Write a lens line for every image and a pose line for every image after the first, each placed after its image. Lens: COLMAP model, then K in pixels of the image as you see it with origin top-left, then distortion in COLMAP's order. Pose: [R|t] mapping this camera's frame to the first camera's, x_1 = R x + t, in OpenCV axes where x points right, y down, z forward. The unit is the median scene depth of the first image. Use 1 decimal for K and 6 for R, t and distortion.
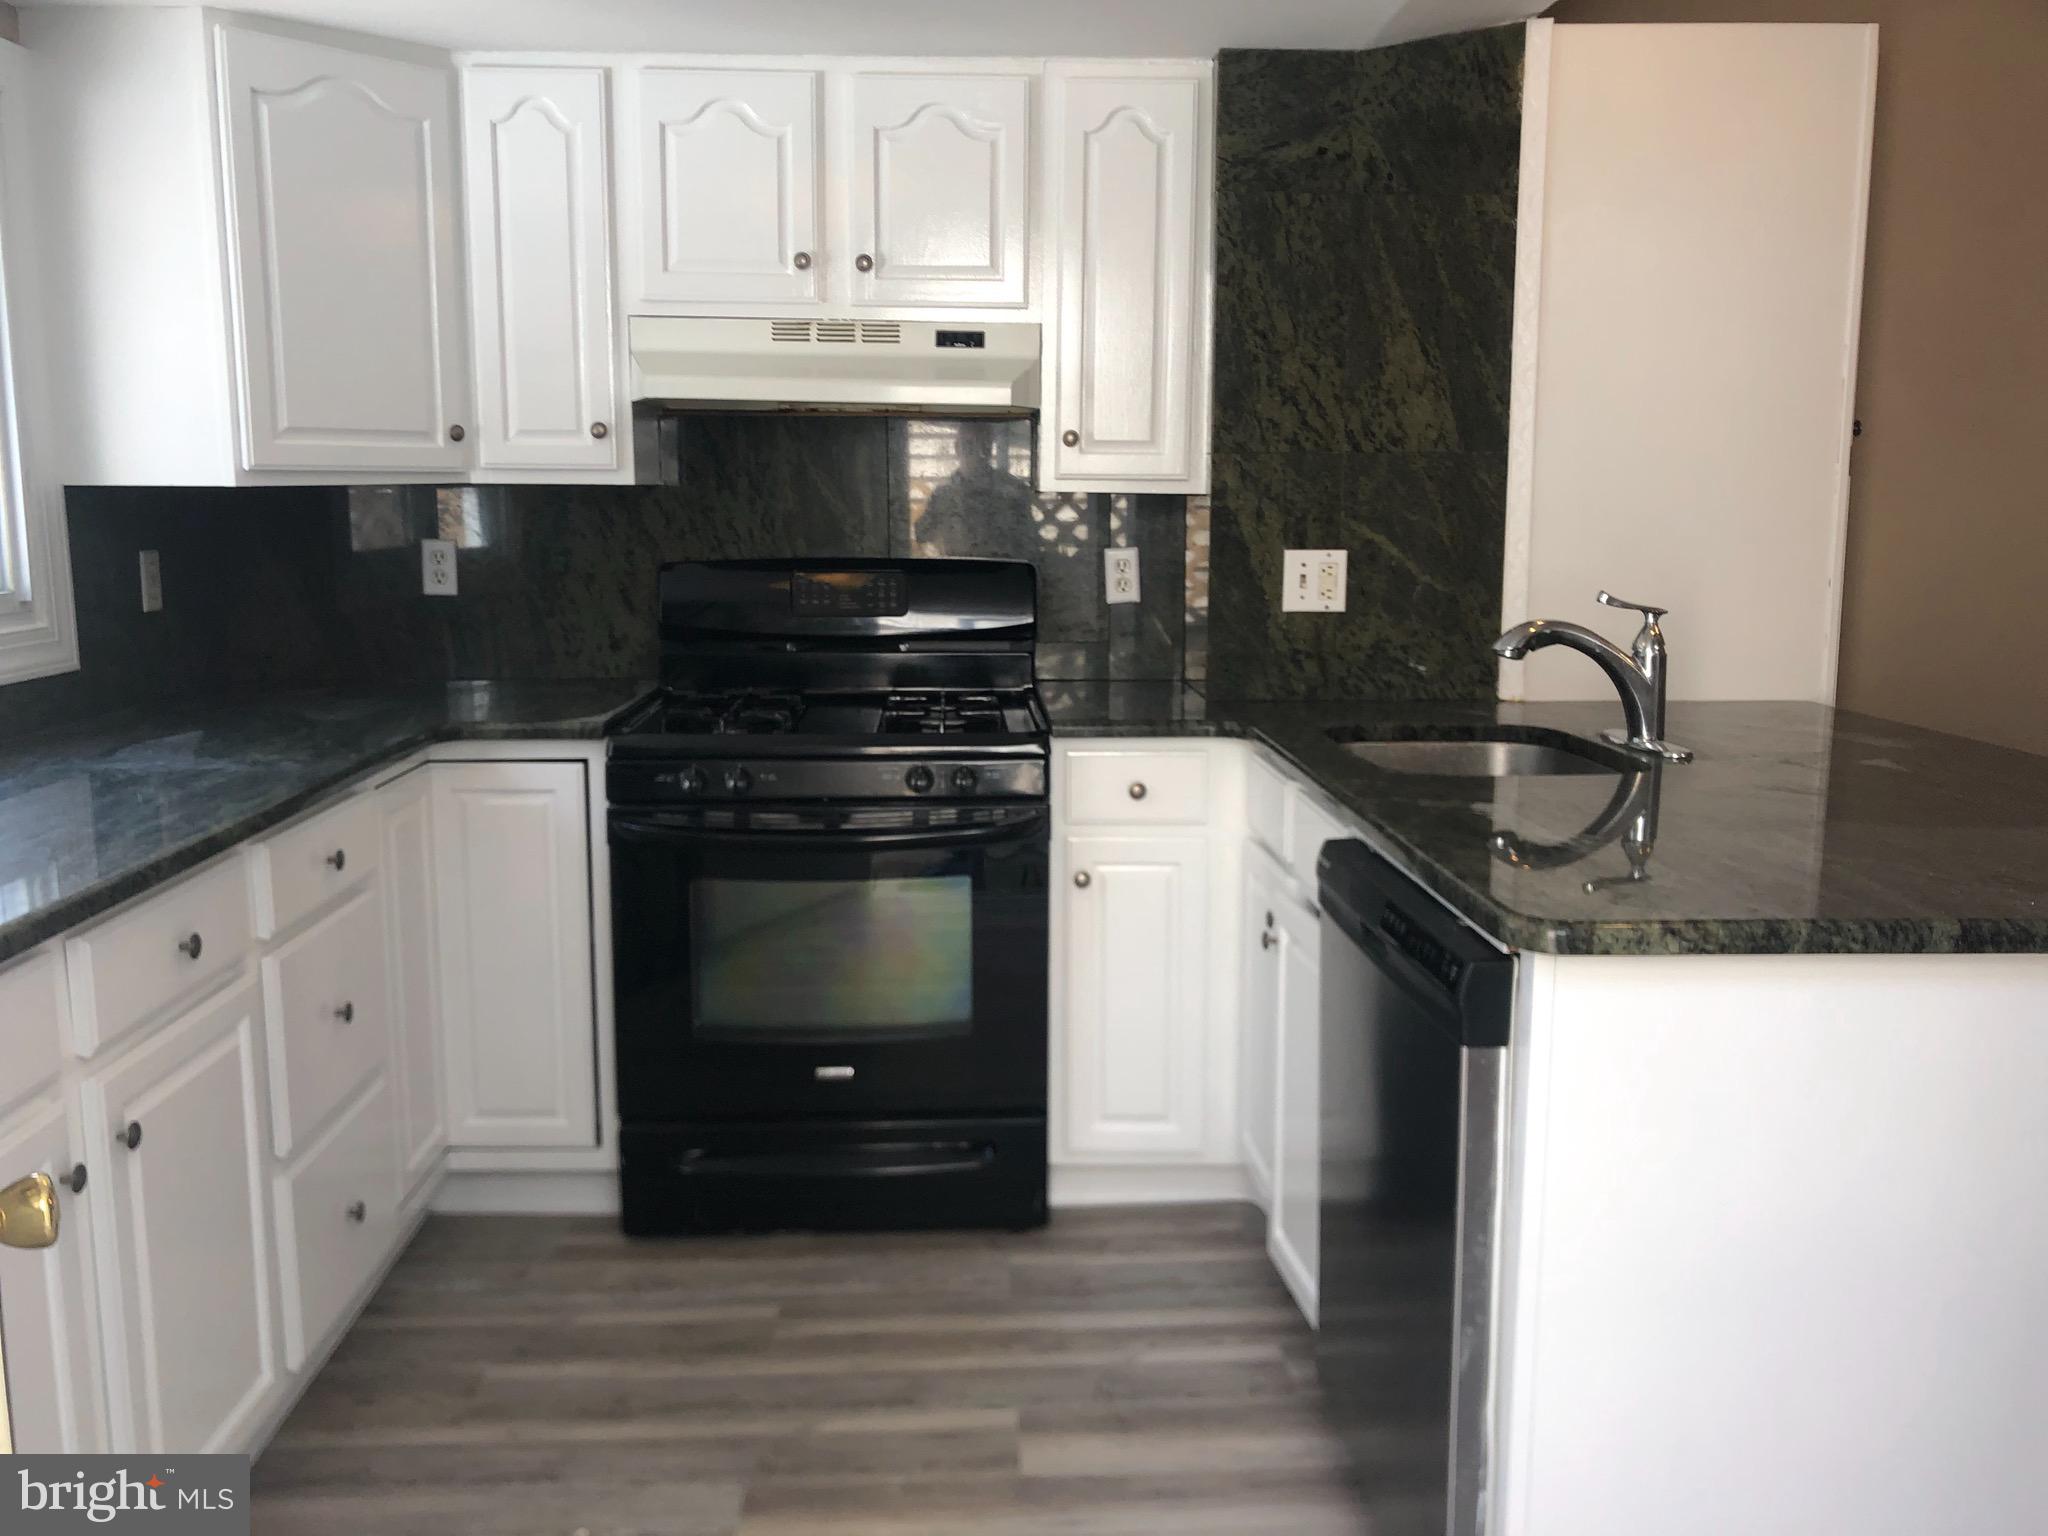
lens RADIAL K [[1814.4, 0, 1024.0], [0, 1814.4, 768.0], [0, 0, 1]] dist [0.097616, -0.250365]
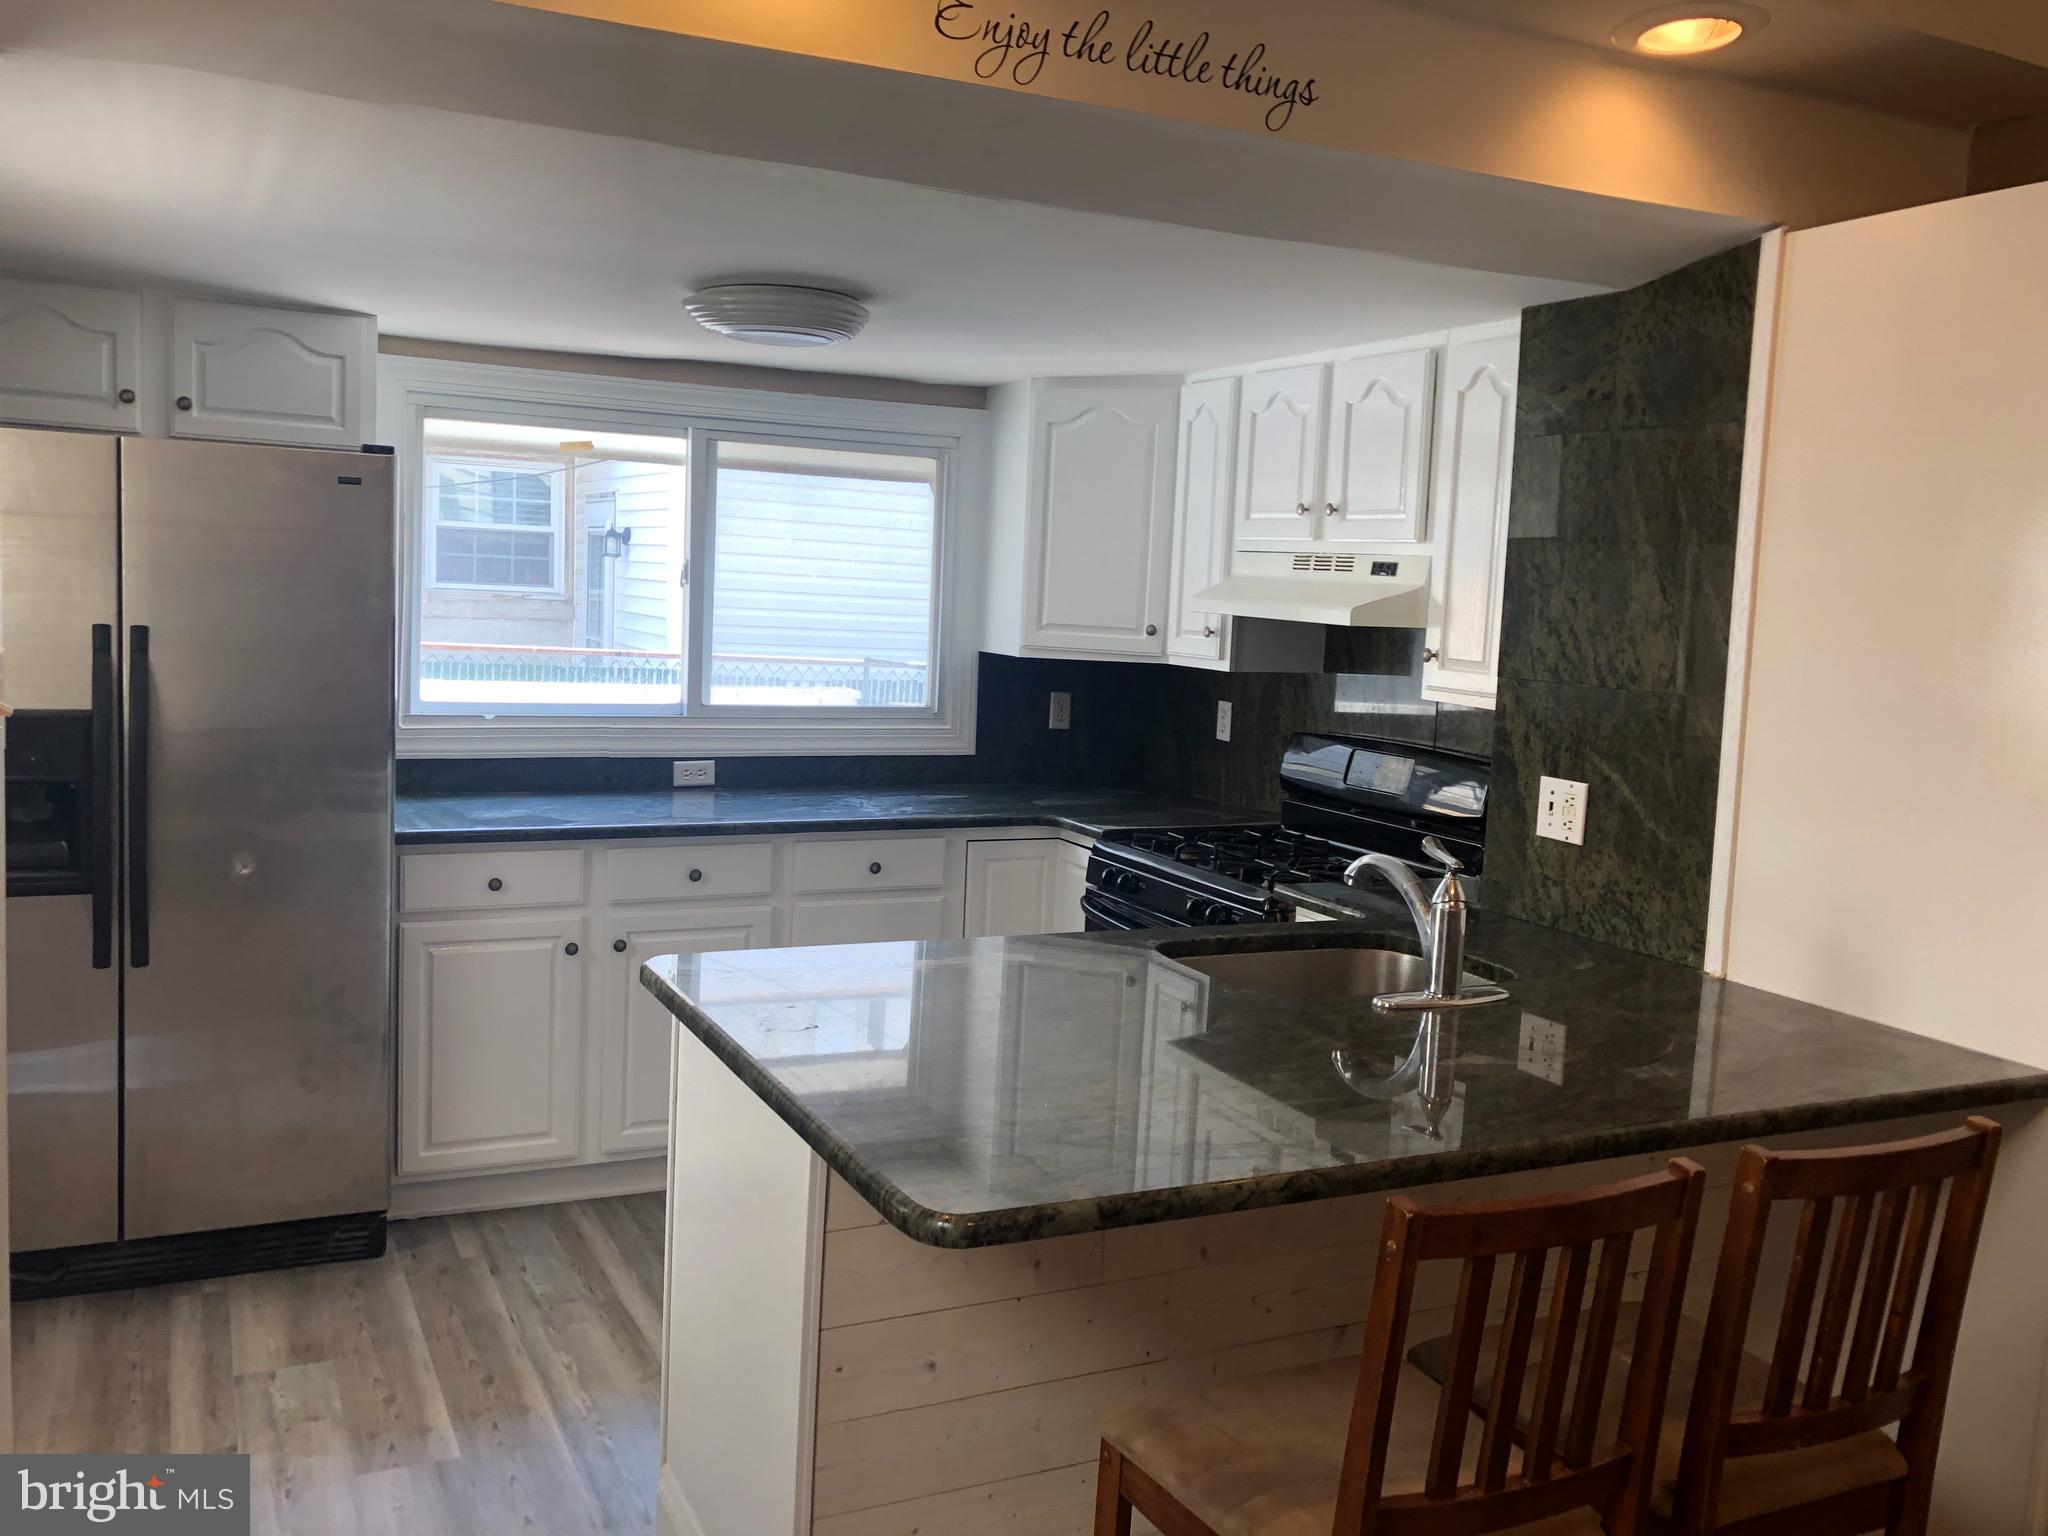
lens RADIAL K [[1693.2, 0, 1007.6], [0, 1693.2, 770.1], [0, 0, 1]] dist [0.098417, -0.197828]
pose [[0.395709, 0.119151, -0.910614, 0.901315], [-0.184770, 0.981602, 0.048147, -0.114814], [0.899597, 0.149202, 0.410444, 0.342992]]
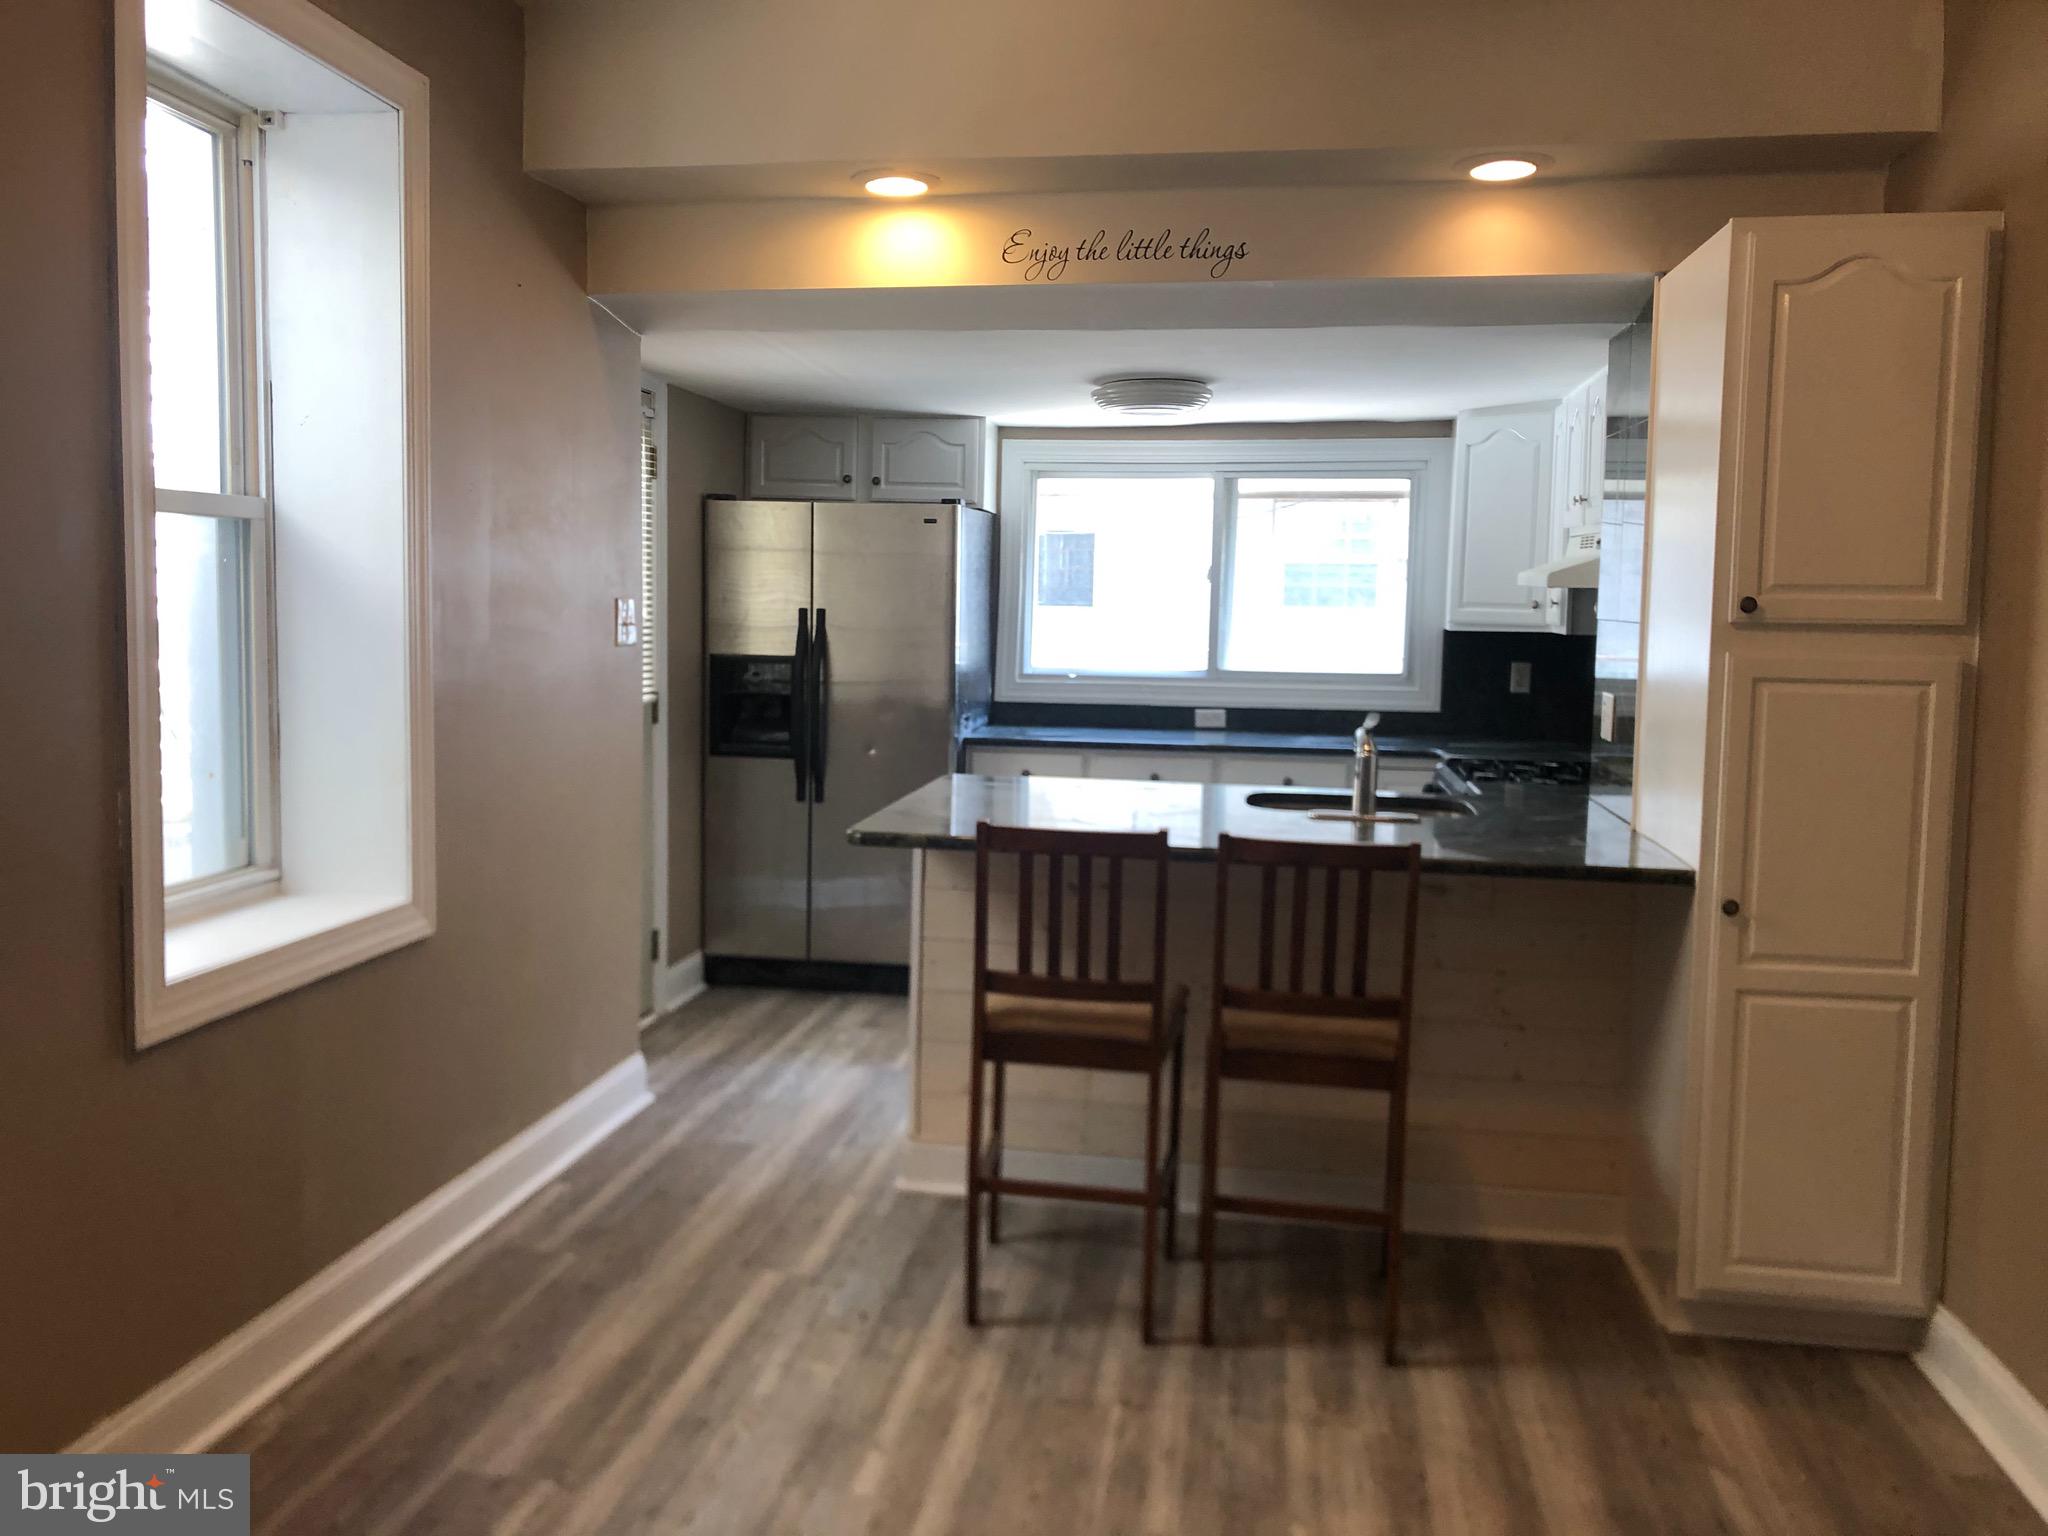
lens RADIAL K [[1693.2, 0, 1007.6], [0, 1693.2, 770.1], [0, 0, 1]] dist [0.098417, -0.197828]
pose [[-0.186933, 0.096940, -0.977578, 1.472336], [-0.167510, 0.977400, 0.128954, -0.150857], [0.967986, 0.187860, -0.166469, 0.793473]]
